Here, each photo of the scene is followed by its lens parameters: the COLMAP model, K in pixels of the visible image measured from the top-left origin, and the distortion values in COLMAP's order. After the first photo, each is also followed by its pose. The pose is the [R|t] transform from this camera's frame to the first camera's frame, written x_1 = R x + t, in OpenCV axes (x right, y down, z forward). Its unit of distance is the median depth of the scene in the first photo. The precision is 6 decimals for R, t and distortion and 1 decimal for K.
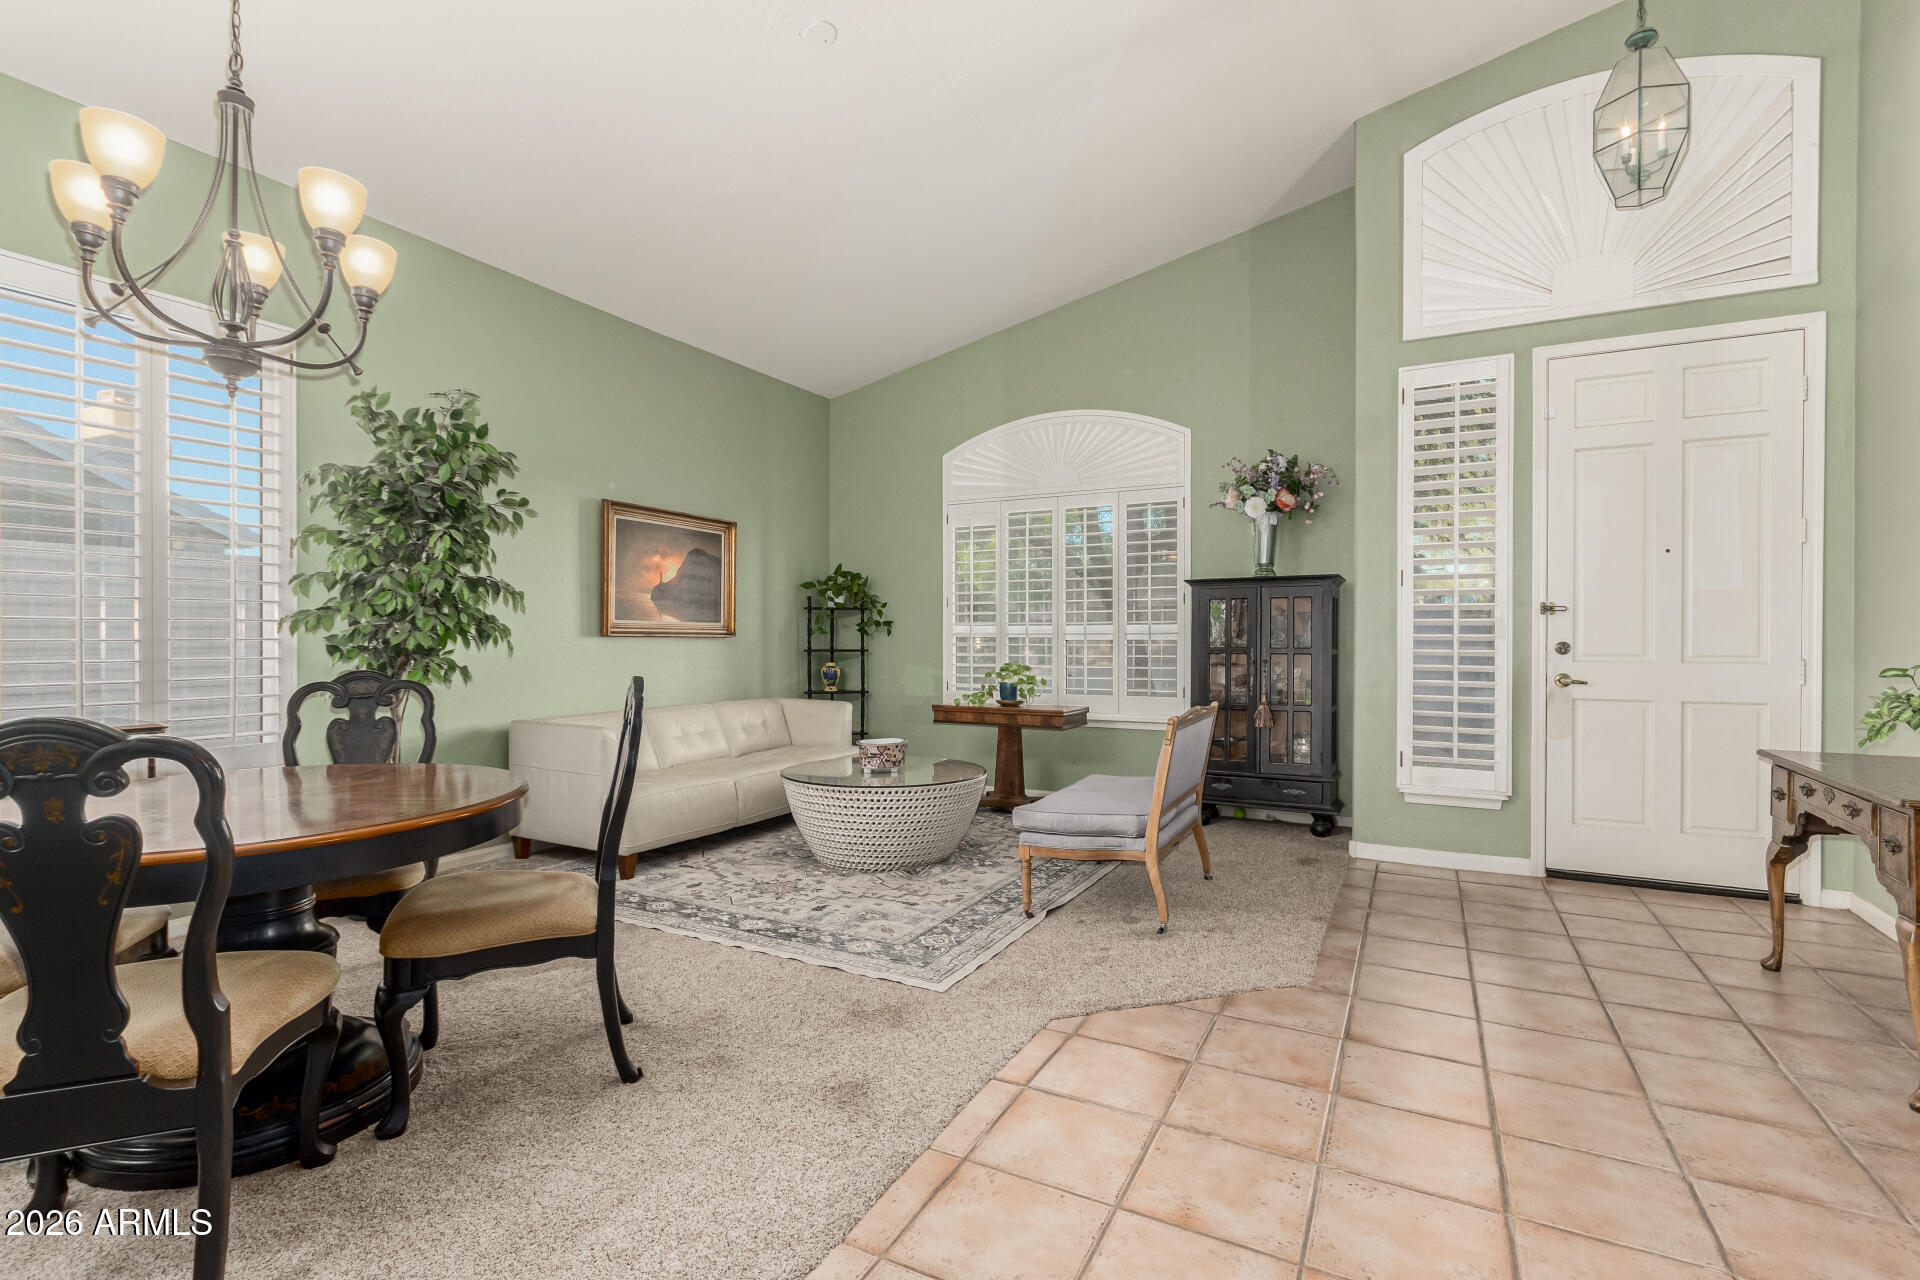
lens RADIAL K [[902.8, 0, 943.4], [0, 902.8, 630.2], [0, 0, 1]] dist [0.005989, 0.001649]
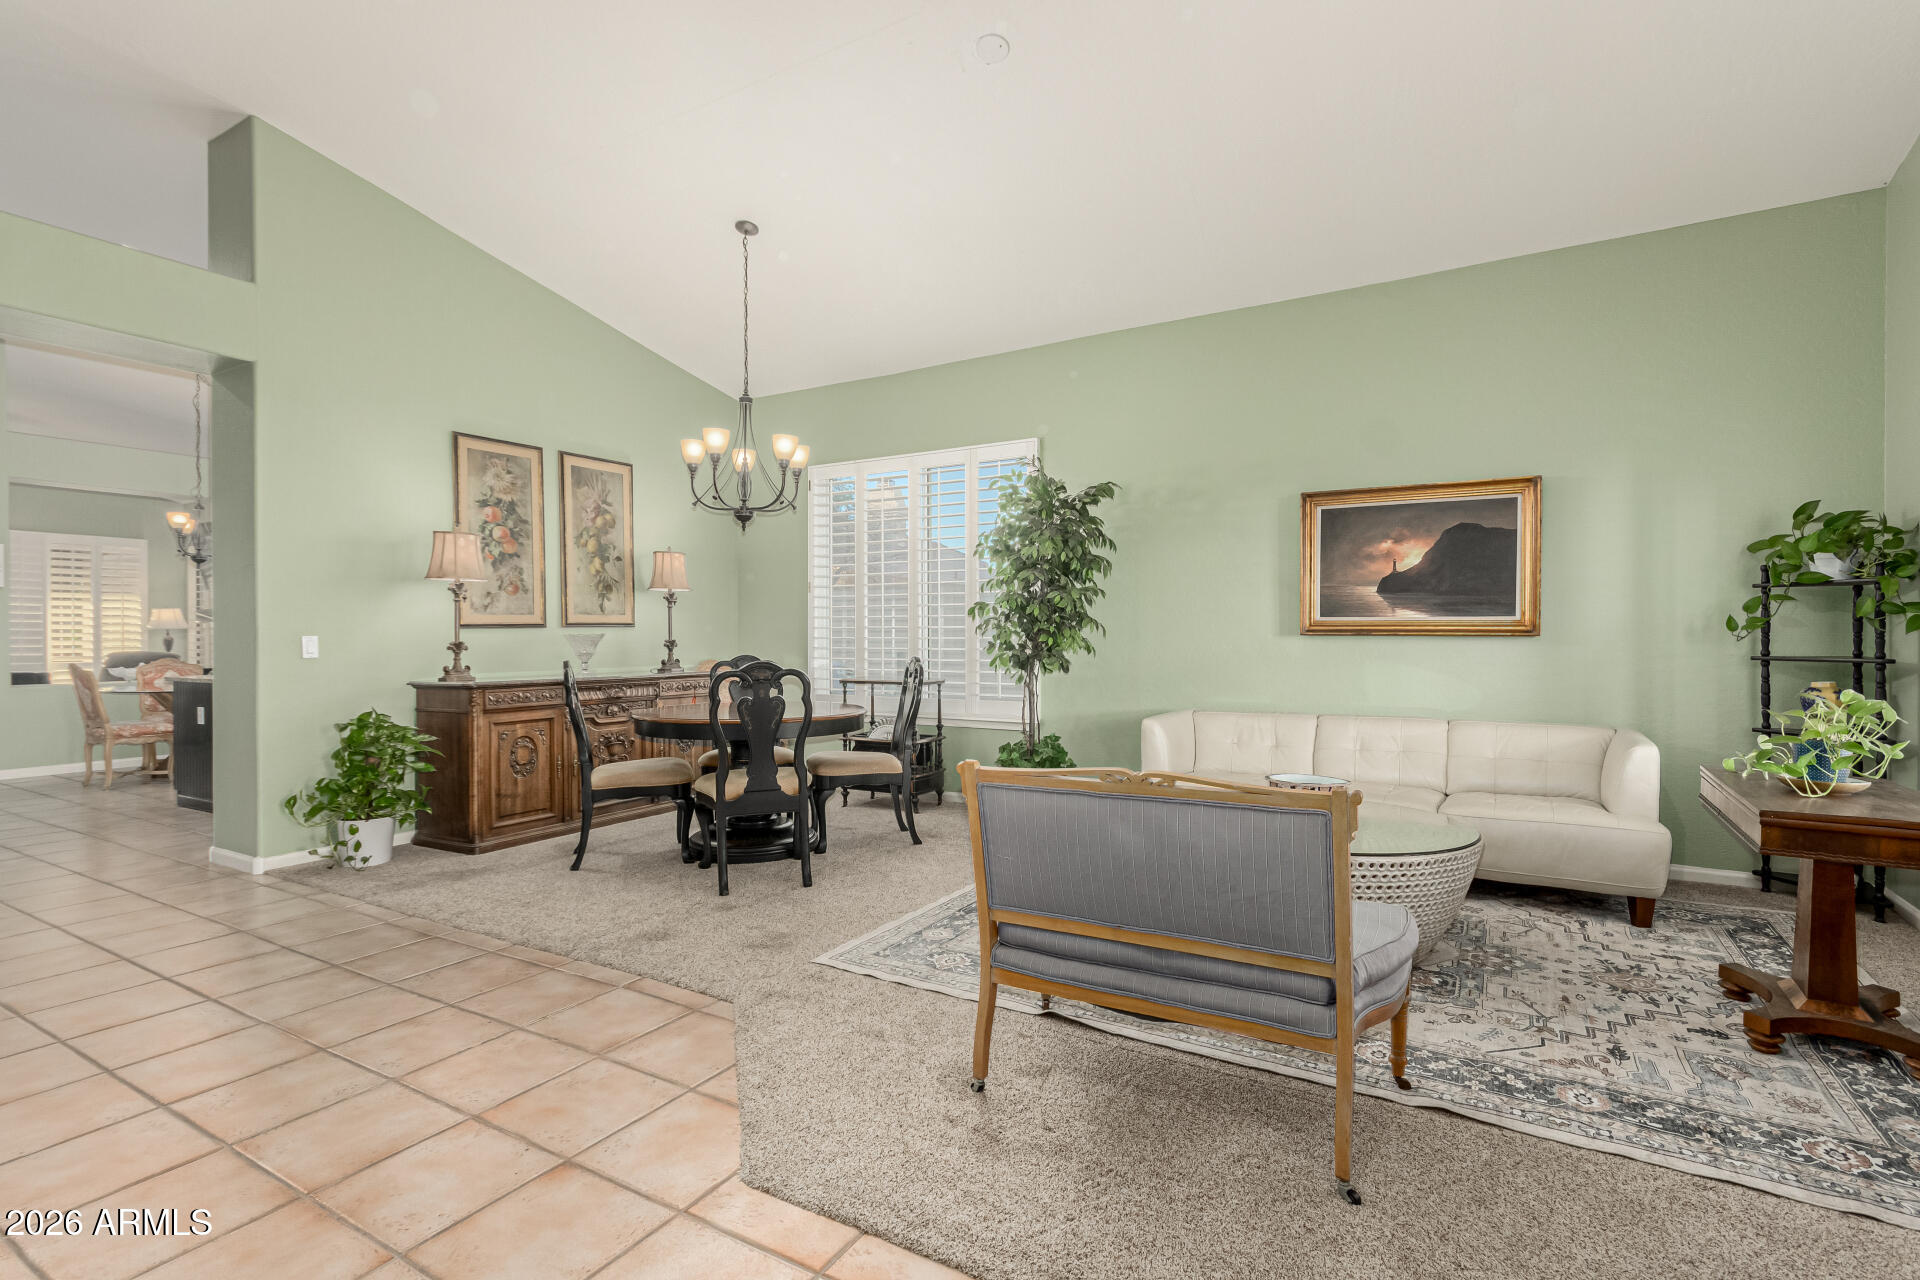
lens RADIAL K [[902.8, 0, 998.6], [0, 902.8, 634.6], [0, 0, 1]] dist [0.005989, 0.001649]
pose [[-0.029881, -0.000338, -0.999553, 0.655552], [0.009587, 0.999954, -0.000625, 0.004619], [0.999507, -0.009602, -0.029876, 0.761175]]
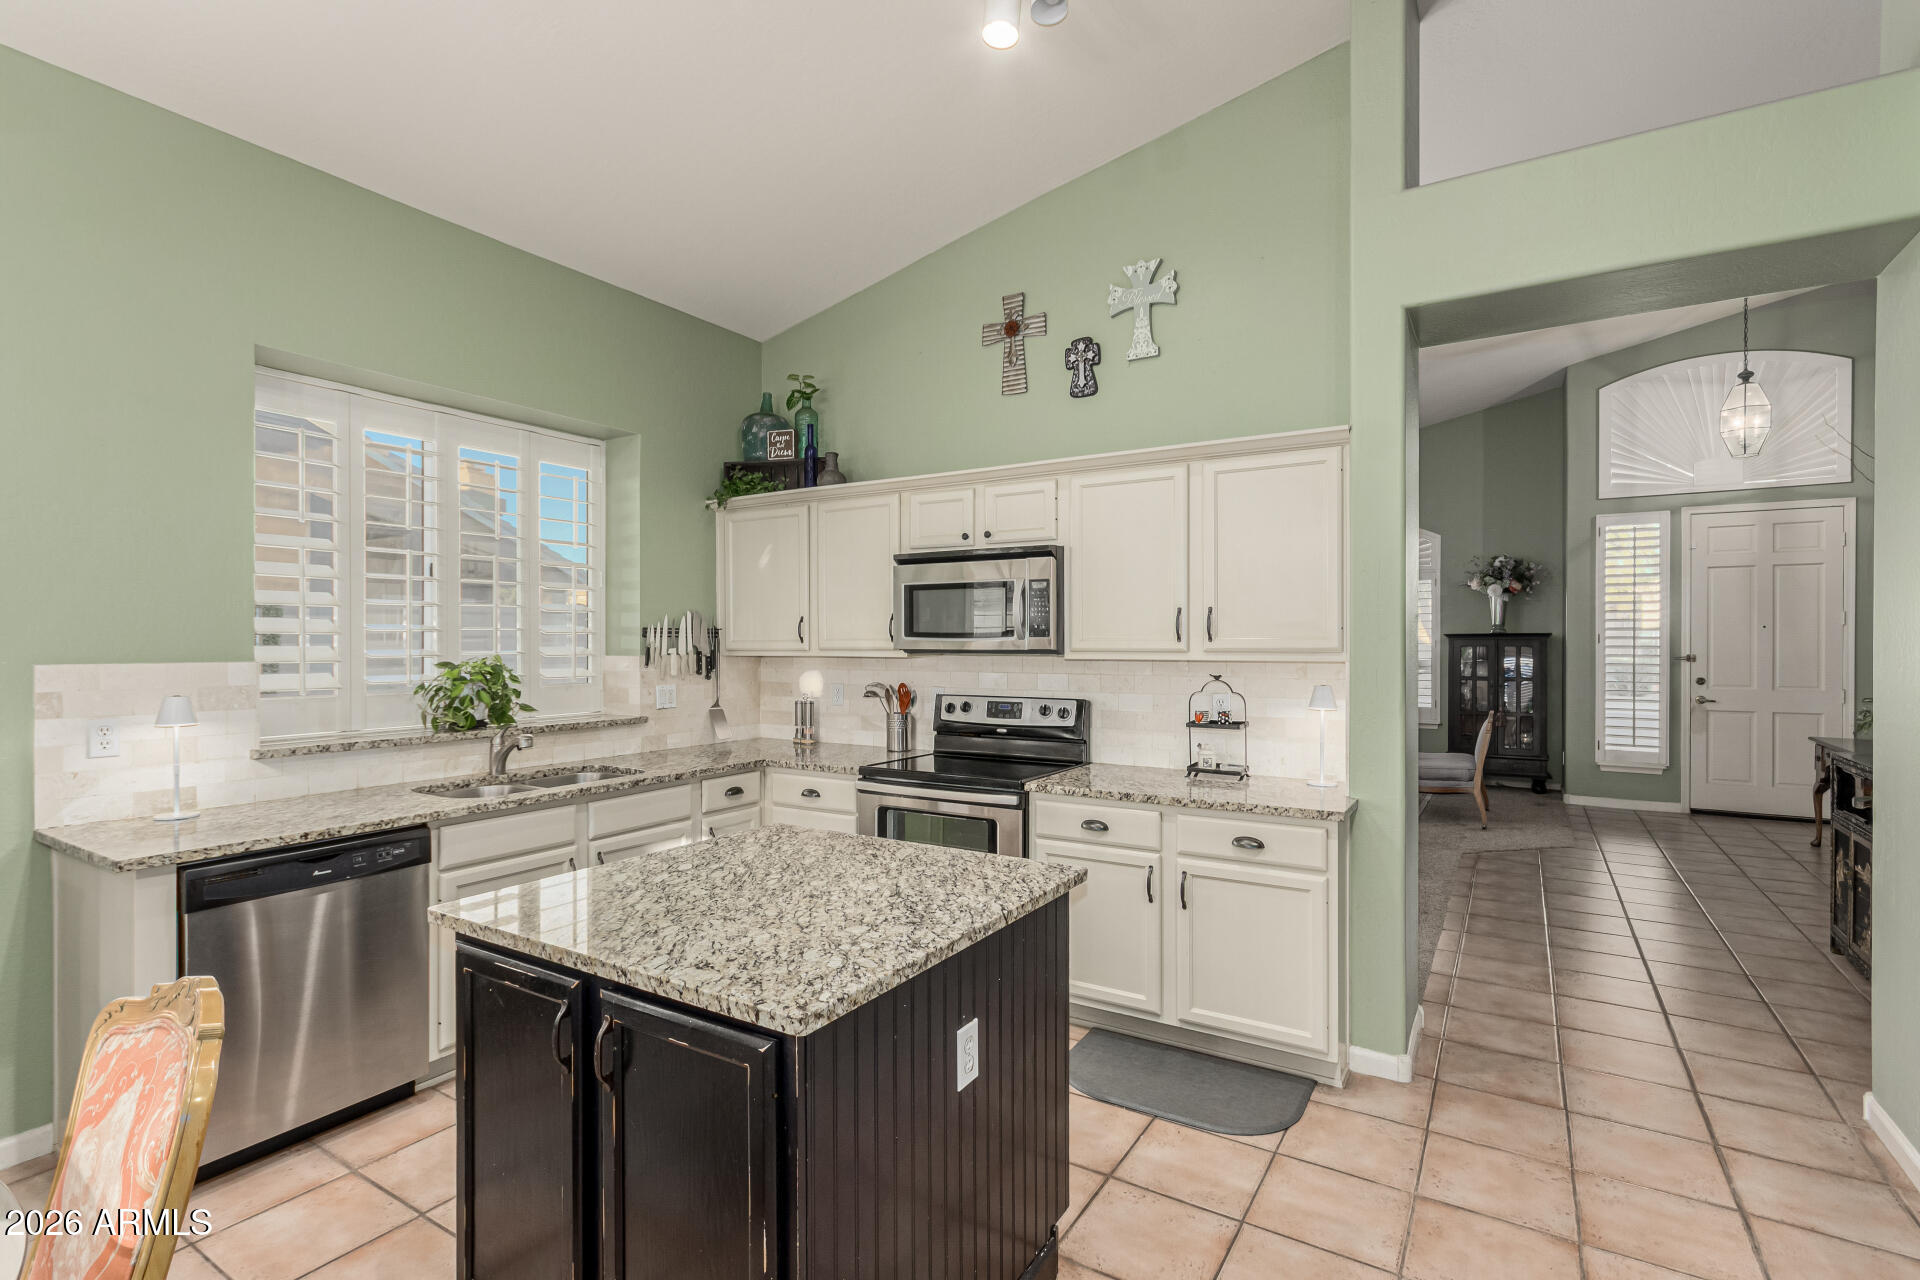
lens RADIAL K [[902.8, 0, 954.5], [0, 902.8, 637.3], [0, 0, 1]] dist [0.005989, 0.001649]
pose [[0.997277, 0.001752, -0.073731, -0.566620], [-0.002113, 0.999986, -0.004824, -0.049757], [0.073722, 0.004966, 0.997266, -0.774537]]
